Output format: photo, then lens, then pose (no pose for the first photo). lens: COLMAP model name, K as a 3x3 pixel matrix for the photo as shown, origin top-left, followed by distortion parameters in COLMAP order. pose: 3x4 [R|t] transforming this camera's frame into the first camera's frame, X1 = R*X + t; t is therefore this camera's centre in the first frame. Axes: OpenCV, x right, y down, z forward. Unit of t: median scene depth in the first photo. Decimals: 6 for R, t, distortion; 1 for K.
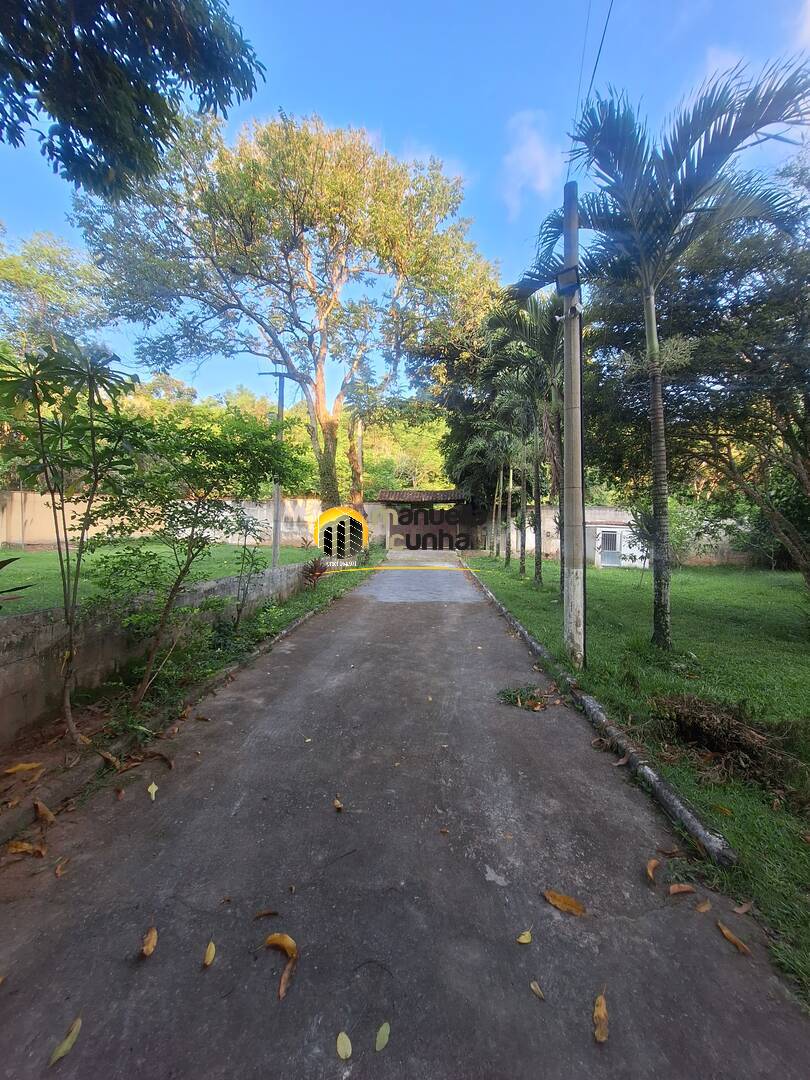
lens RADIAL K [[432.5, 0, 404.1], [0, 432.5, 536.7], [0, 0, 1]] dist [-0.002348, 0.001815]
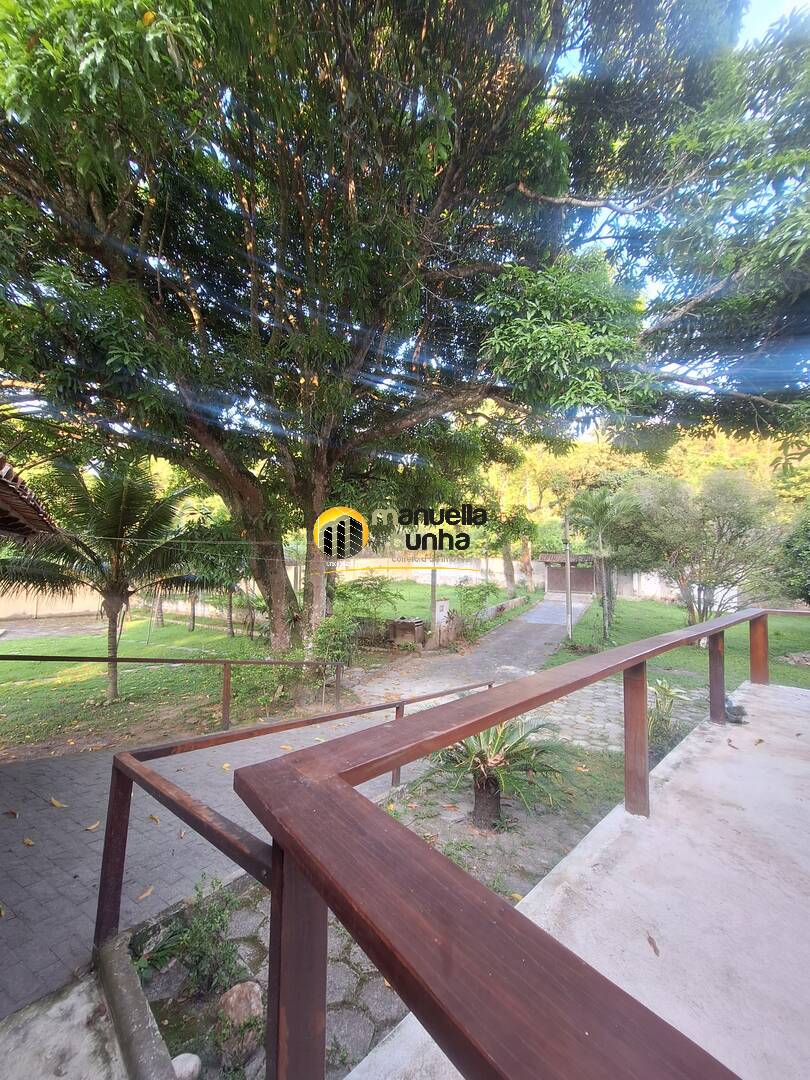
lens RADIAL K [[432.5, 0, 405.8], [0, 432.5, 538.0], [0, 0, 1]] dist [-0.002348, 0.001815]
pose [[0.917461, -0.018209, -0.397408, 0.300319], [-0.002935, 0.998615, -0.052532, -0.204353], [0.397814, 0.049362, 0.916137, -1.592561]]
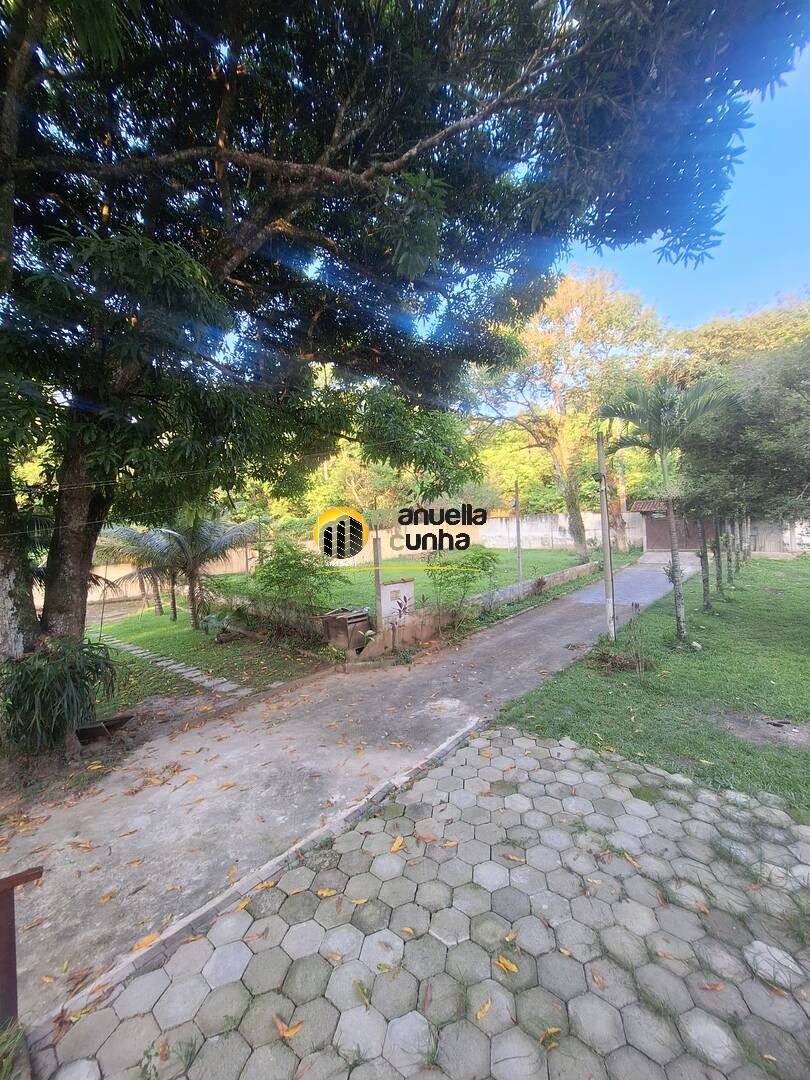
lens RADIAL K [[432.5, 0, 402.8], [0, 432.5, 529.7], [0, 0, 1]] dist [-0.002348, 0.001815]
pose [[0.761579, -0.050962, -0.646065, 0.532877], [0.068300, 0.997663, 0.001815, -0.190133], [0.644463, -0.045508, 0.763280, -0.746960]]
